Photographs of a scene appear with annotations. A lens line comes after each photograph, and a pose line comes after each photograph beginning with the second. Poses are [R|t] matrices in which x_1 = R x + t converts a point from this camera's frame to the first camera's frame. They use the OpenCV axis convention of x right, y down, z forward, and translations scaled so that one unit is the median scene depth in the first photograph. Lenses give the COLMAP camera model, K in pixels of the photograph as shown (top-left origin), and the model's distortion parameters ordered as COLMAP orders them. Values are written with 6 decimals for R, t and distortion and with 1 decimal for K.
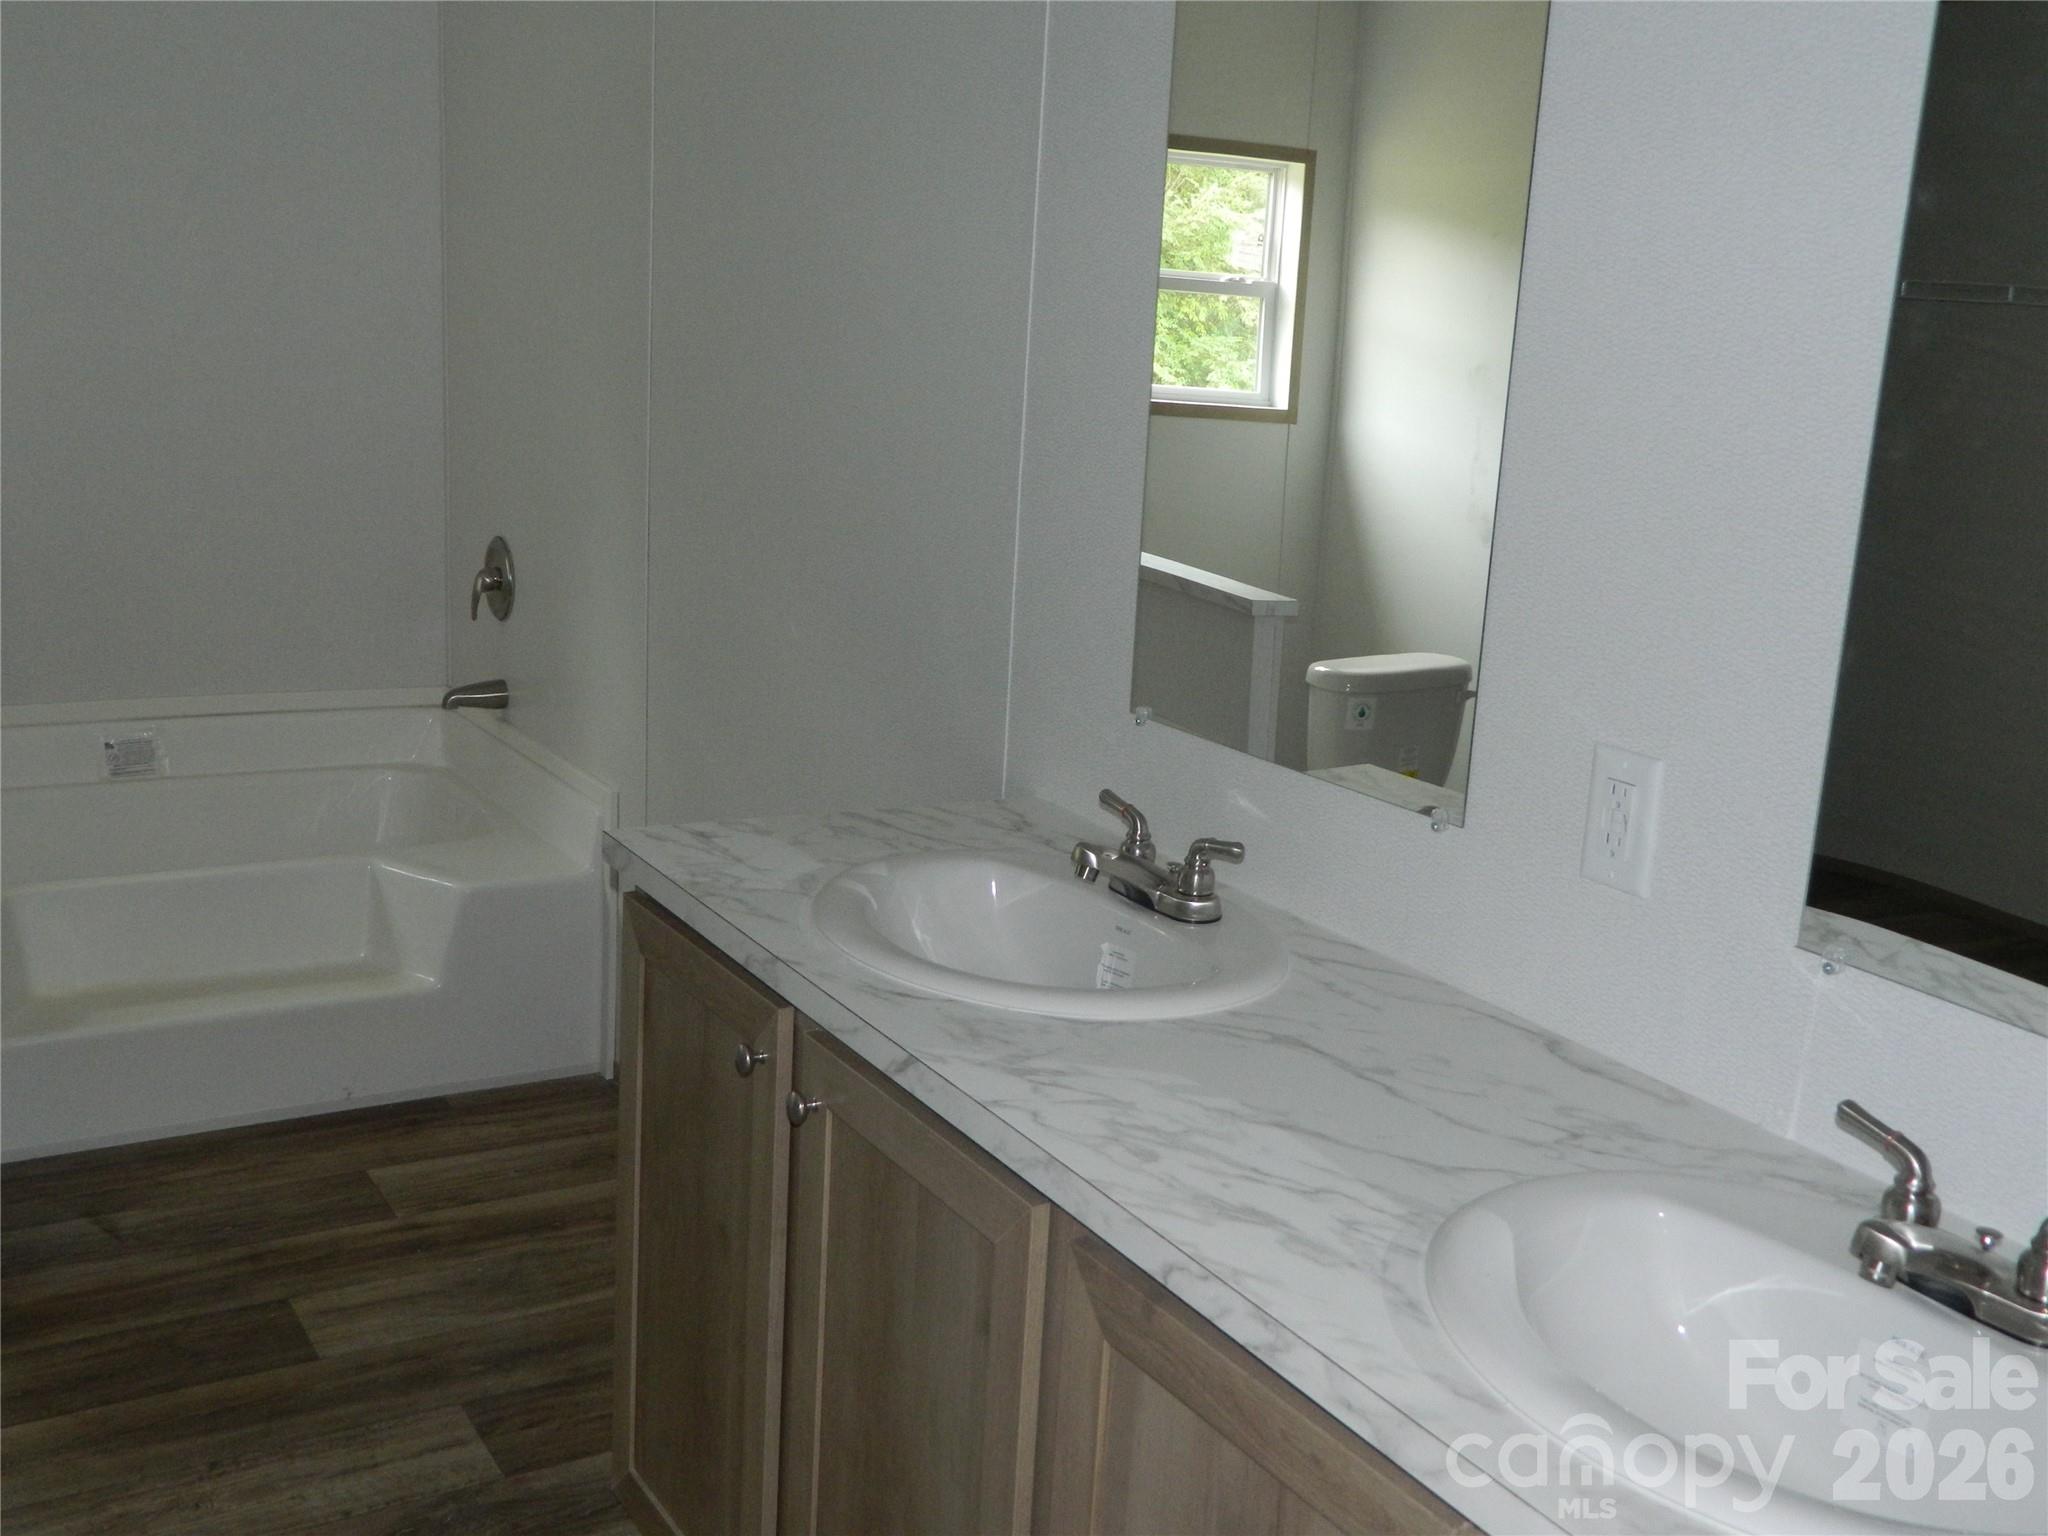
lens RADIAL K [[2072.9, 0, 1024.0], [0, 2072.9, 768.0], [0, 0, 1]] dist [0.009789, -0.004516]
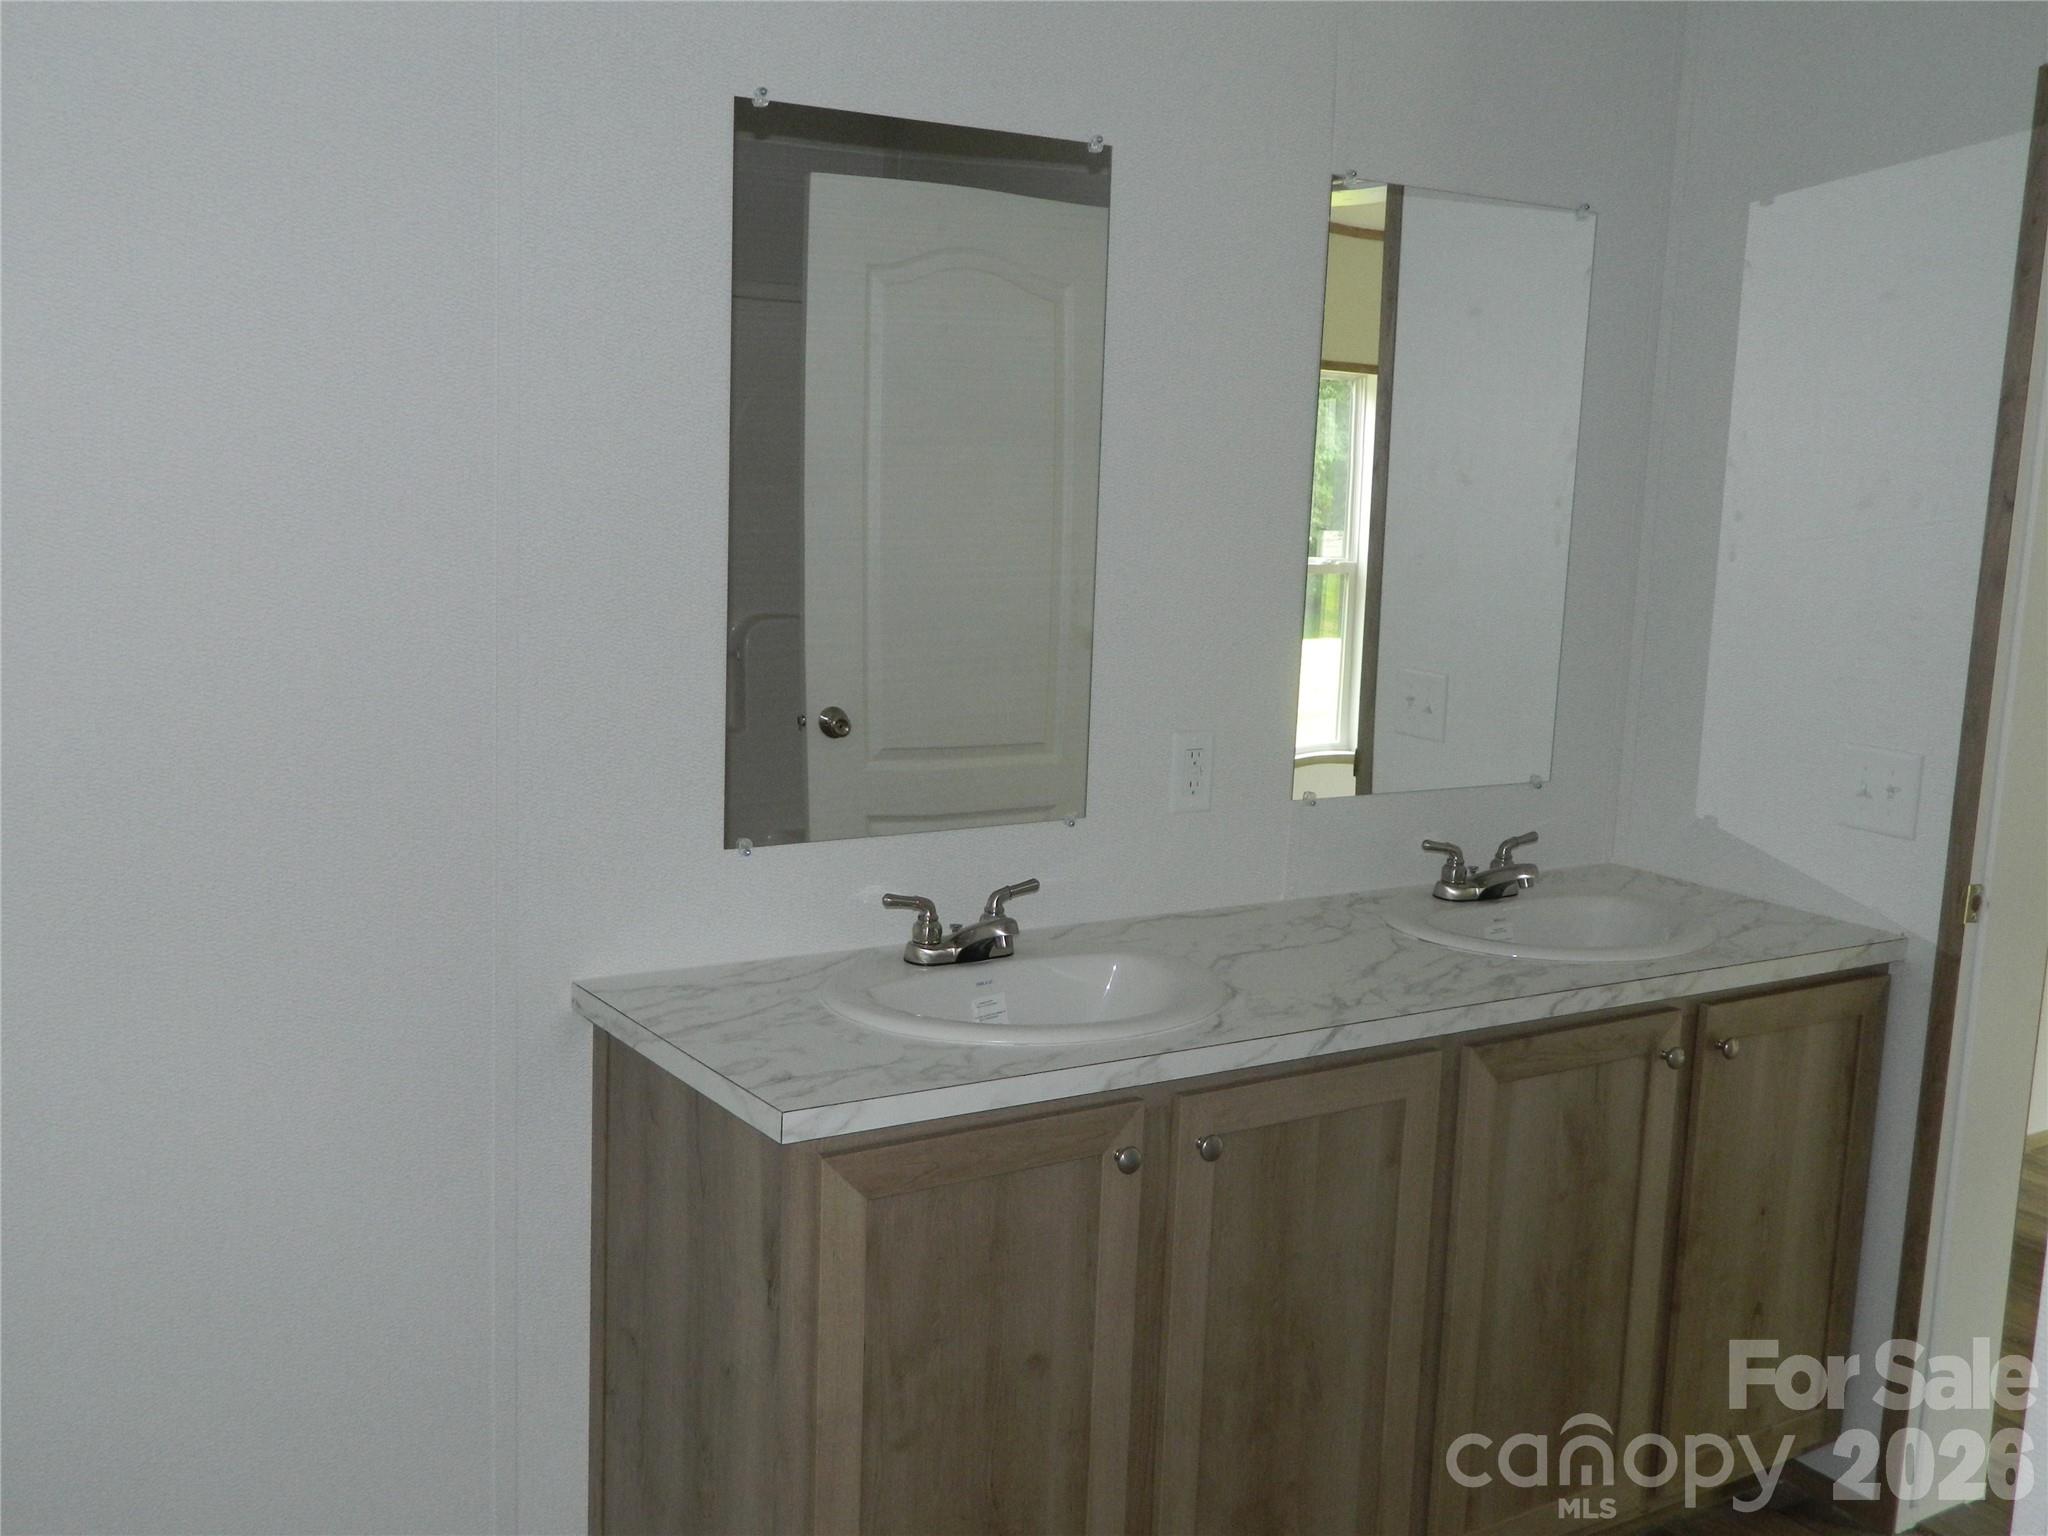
lens RADIAL K [[2072.9, 0, 1024.0], [0, 2072.9, 768.0], [0, 0, 1]] dist [0.009789, -0.004516]
pose [[-0.035862, -0.214723, 0.976016, -1.170956], [0.186340, 0.958080, 0.217623, -0.320203], [-0.981831, 0.189675, 0.005653, 0.974068]]
